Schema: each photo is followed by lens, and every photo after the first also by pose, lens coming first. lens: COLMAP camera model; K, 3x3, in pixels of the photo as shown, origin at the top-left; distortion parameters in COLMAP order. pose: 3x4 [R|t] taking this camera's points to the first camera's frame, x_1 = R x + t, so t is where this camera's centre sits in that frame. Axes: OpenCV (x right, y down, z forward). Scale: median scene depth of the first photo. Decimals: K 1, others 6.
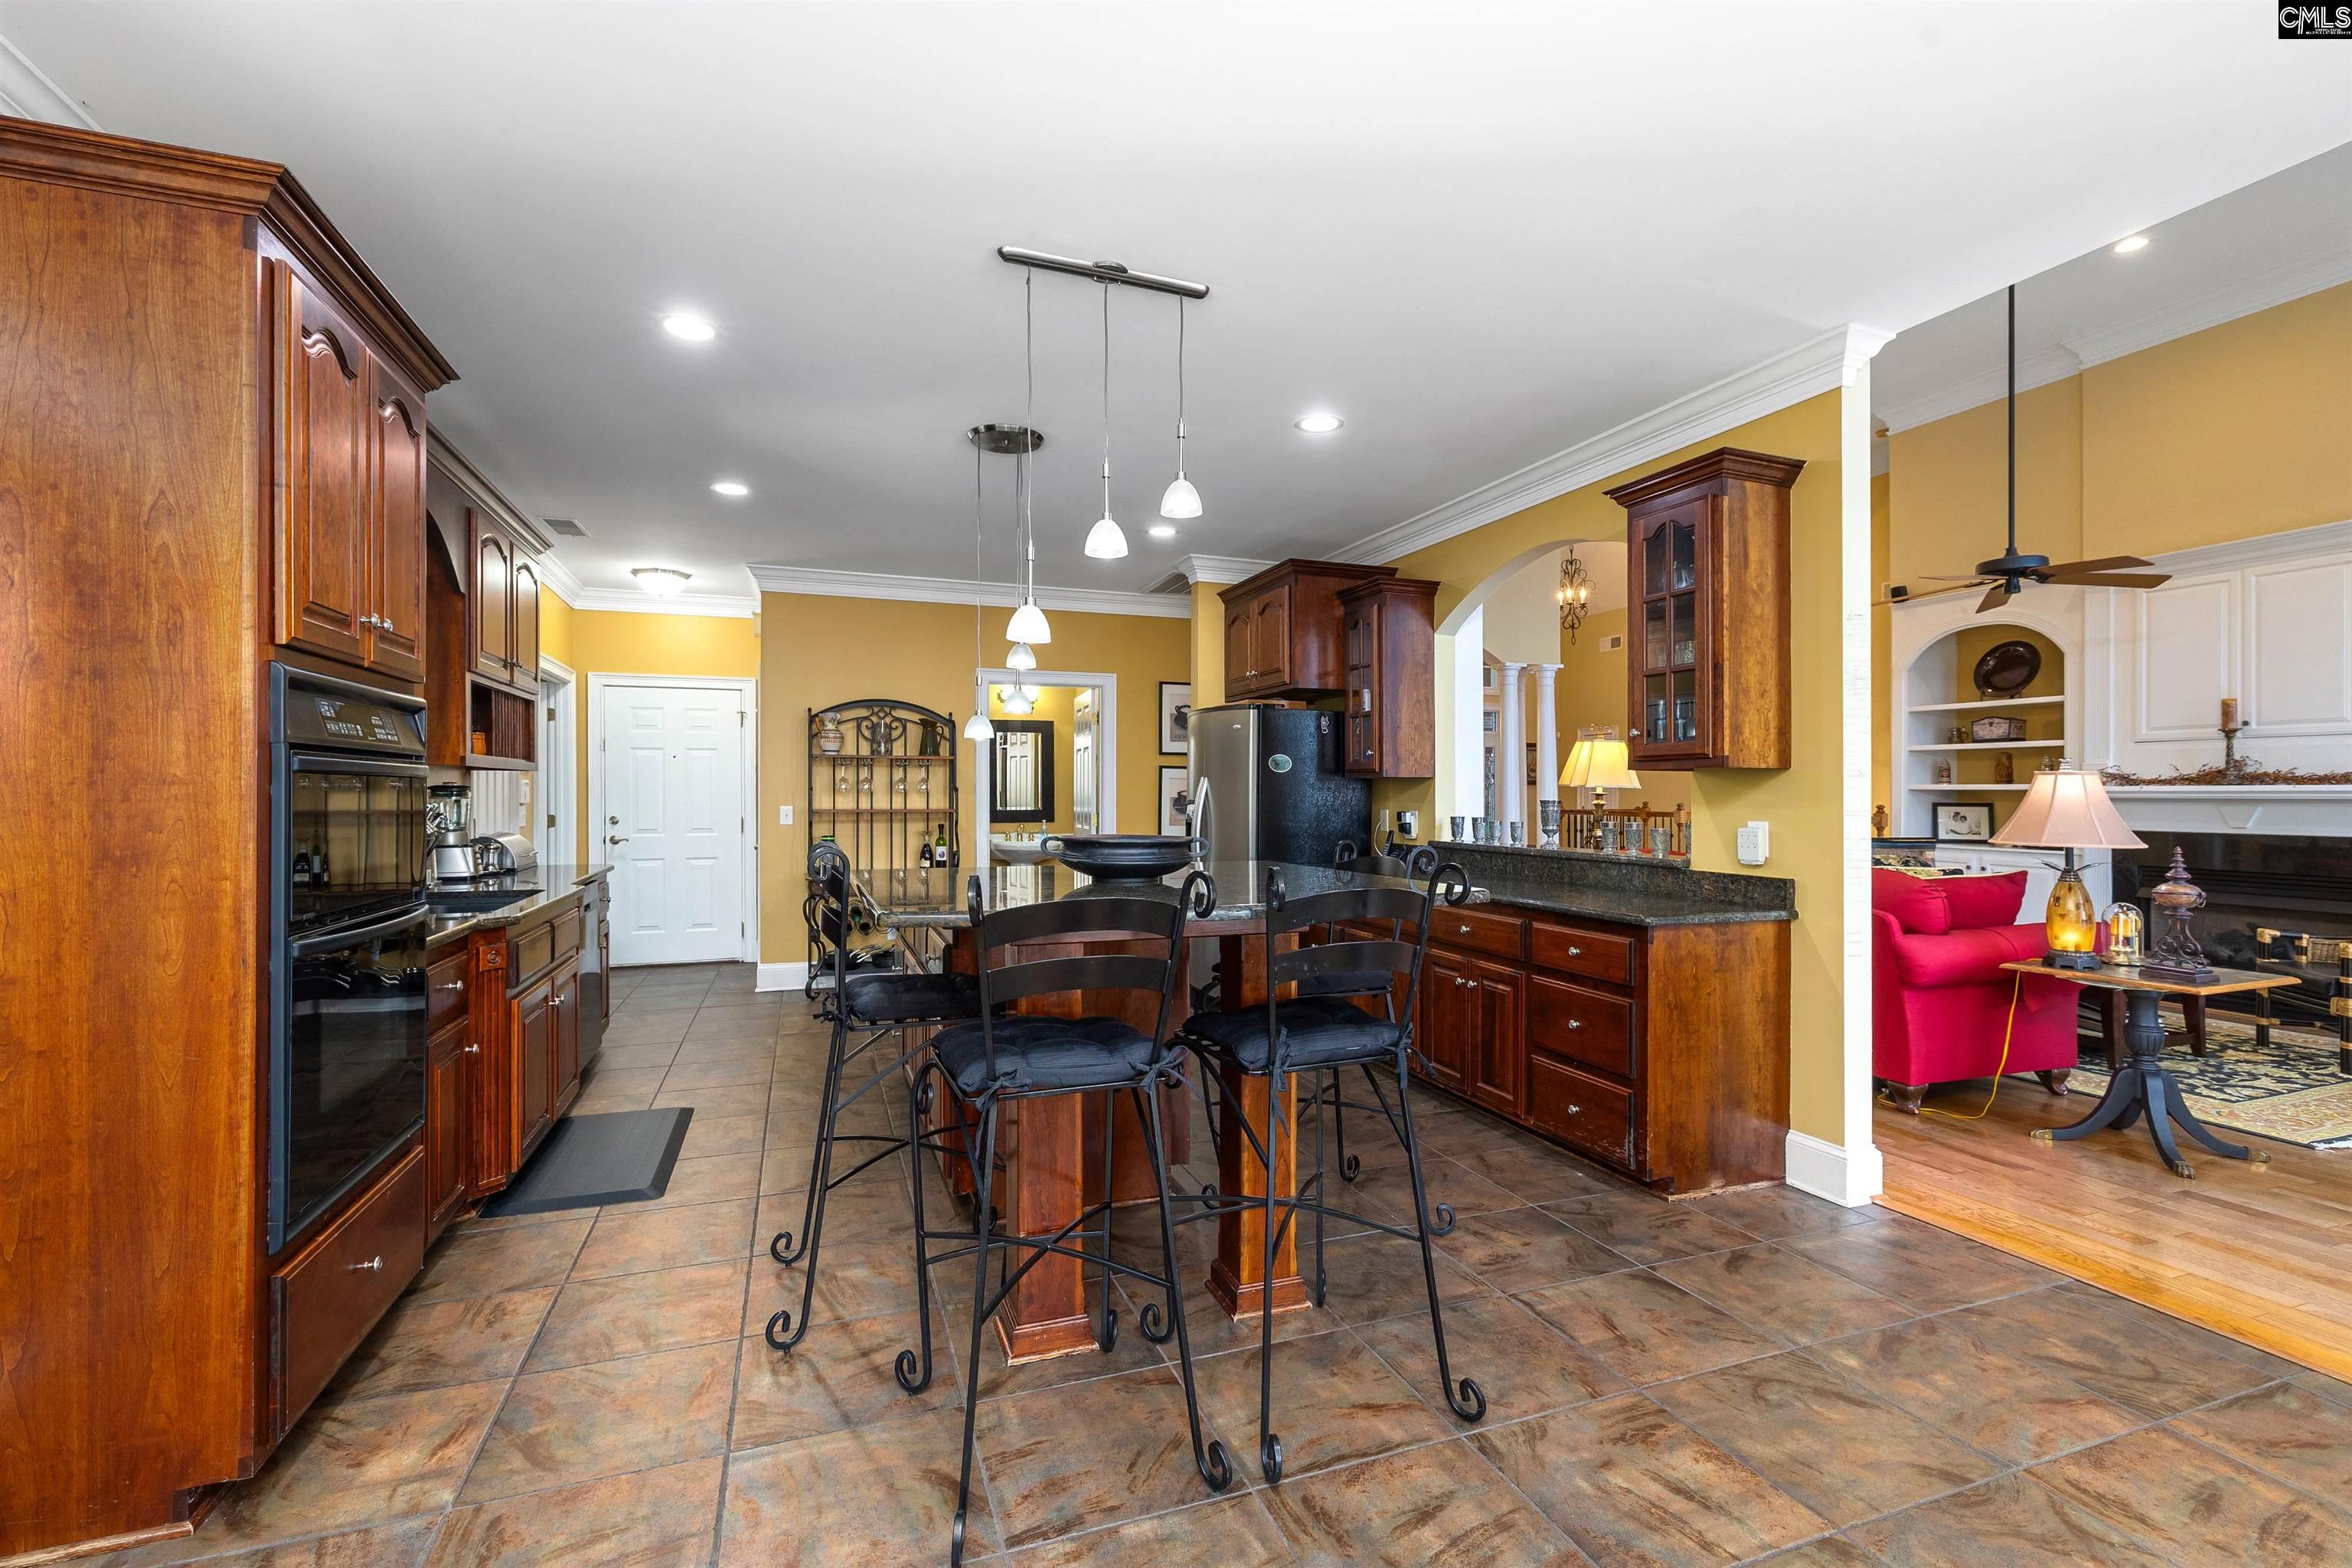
lens RADIAL K [[1043.2, 0, 1180.6], [0, 1043.2, 790.3], [0, 0, 1]] dist [0.001232, -0.000503]
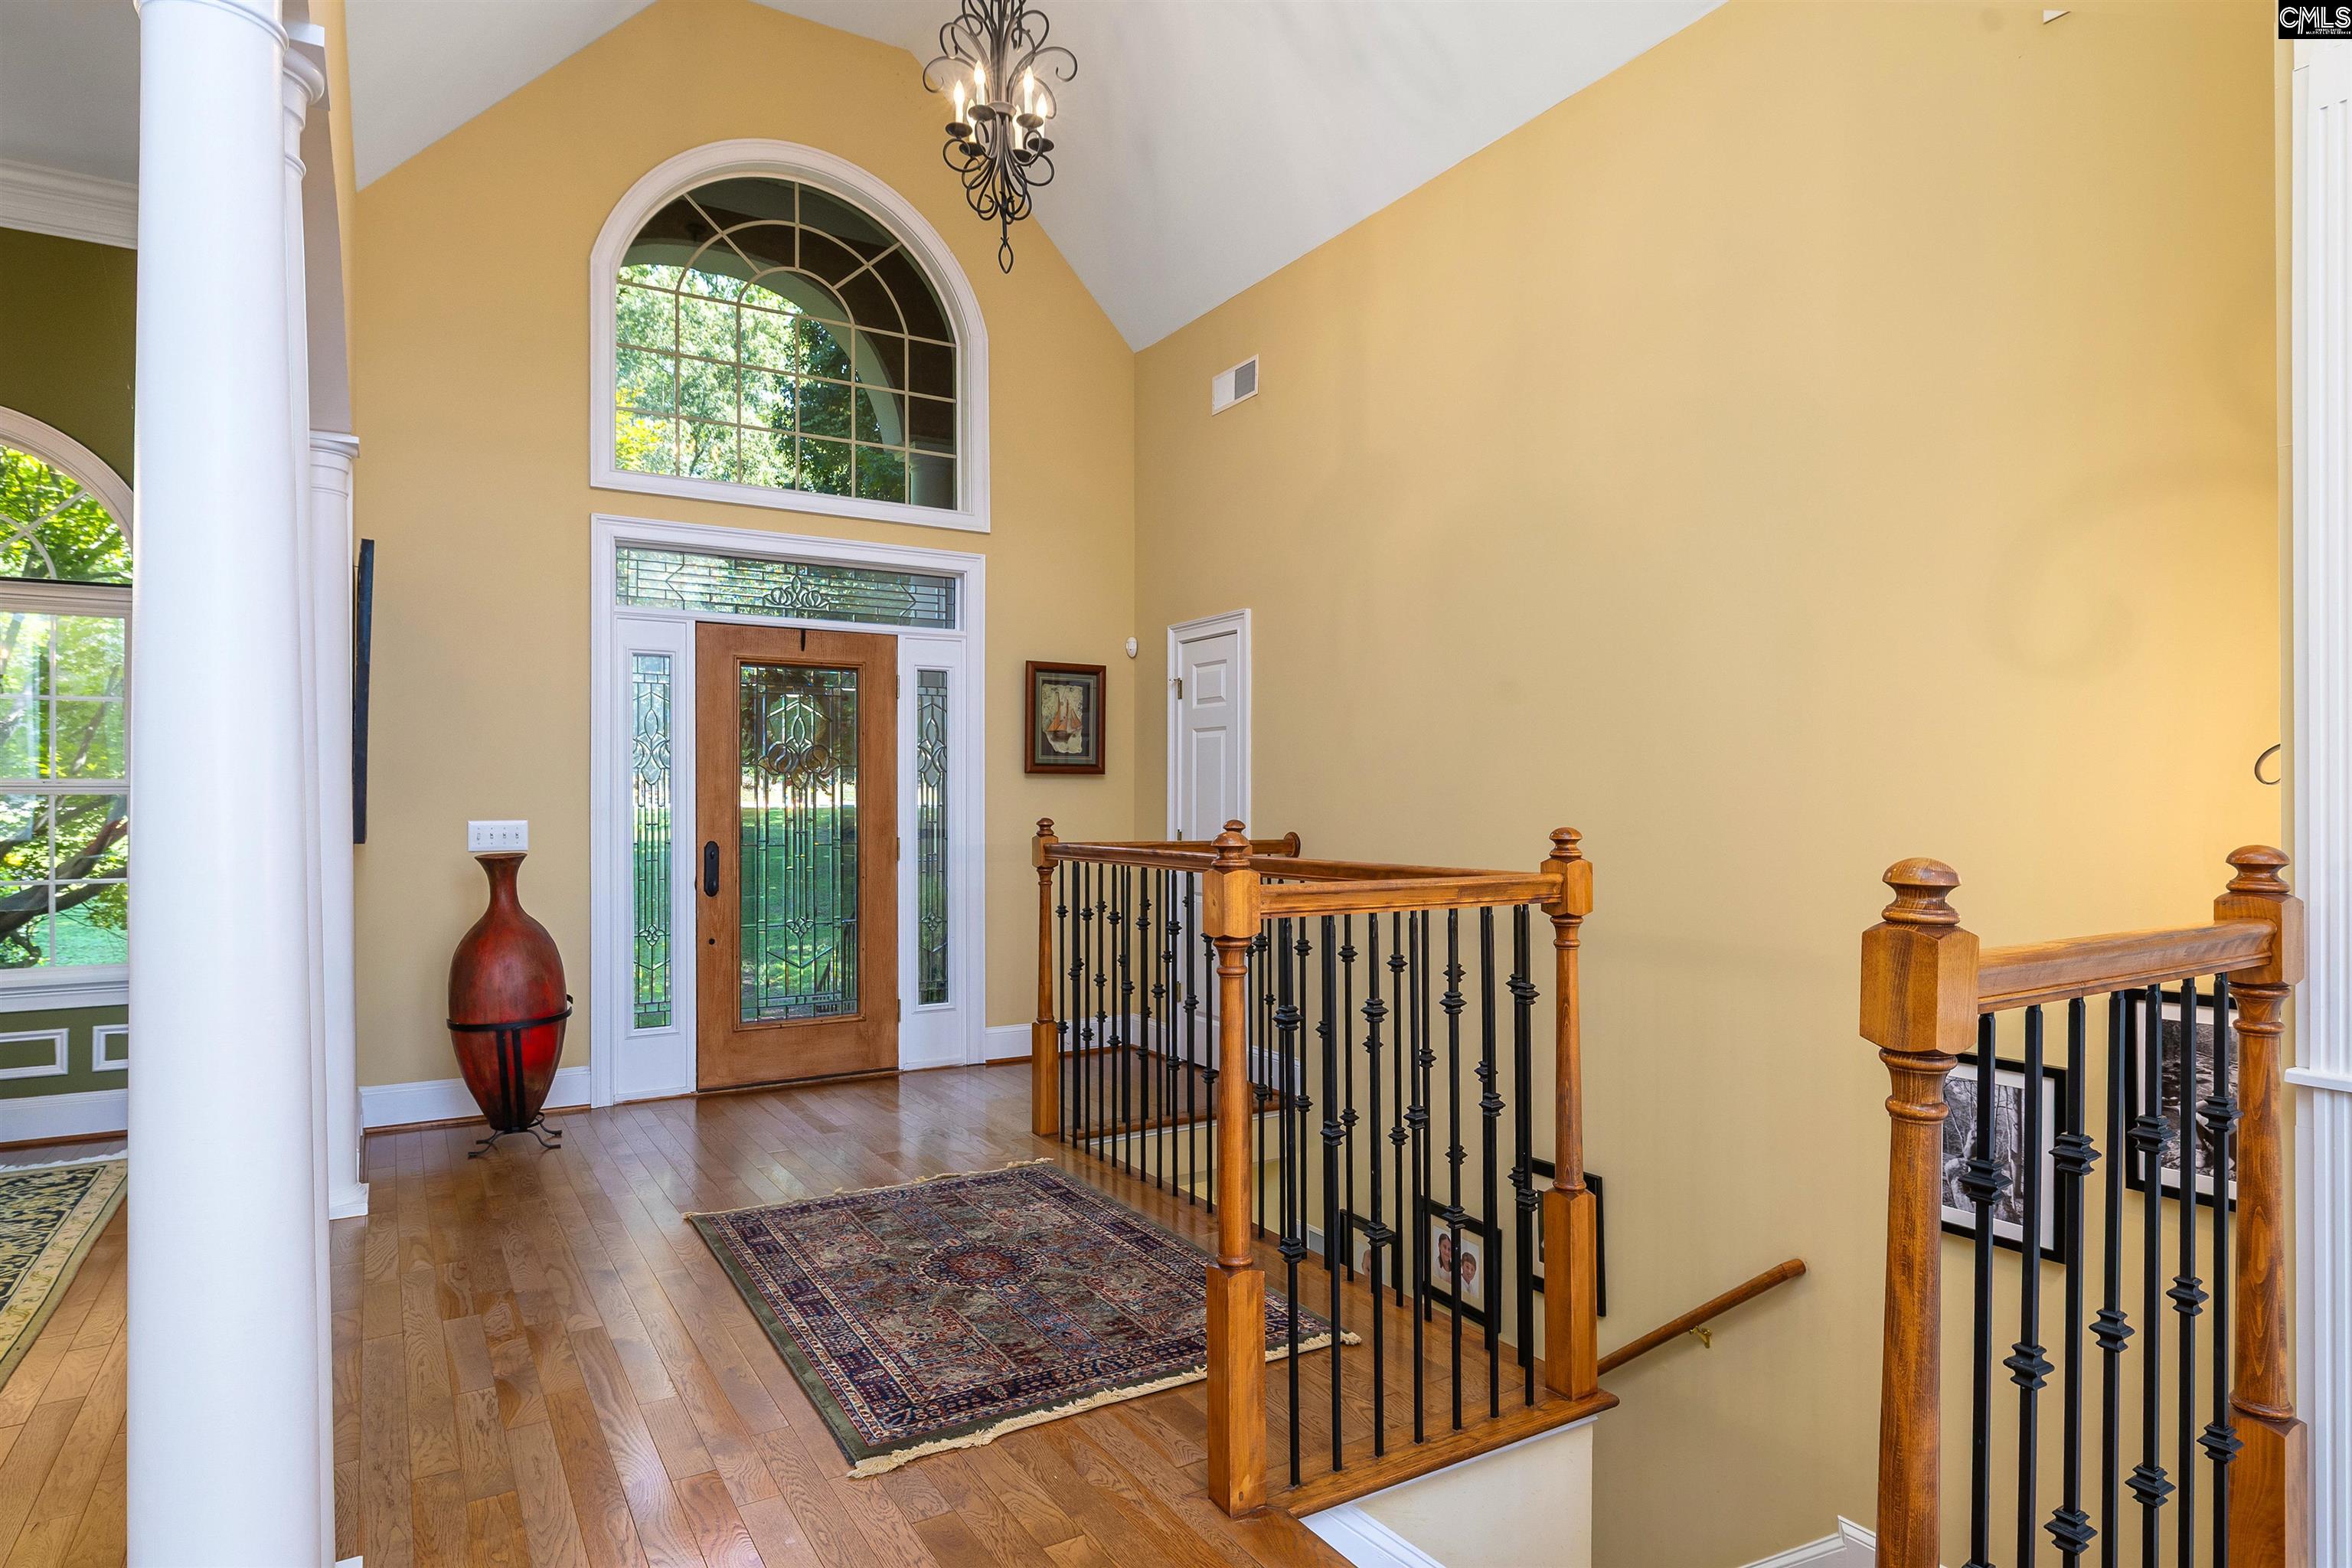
lens RADIAL K [[1319.6, 0, 1172.7], [0, 1319.6, 805.1], [0, 0, 1]] dist [-0.002277, -0.000913]
pose [[0.985176, -0.003014, 0.171518, 0.564812], [0.002474, 0.999991, 0.003366, 0.007997], [-0.171526, -0.002892, 0.985175, 1.000718]]
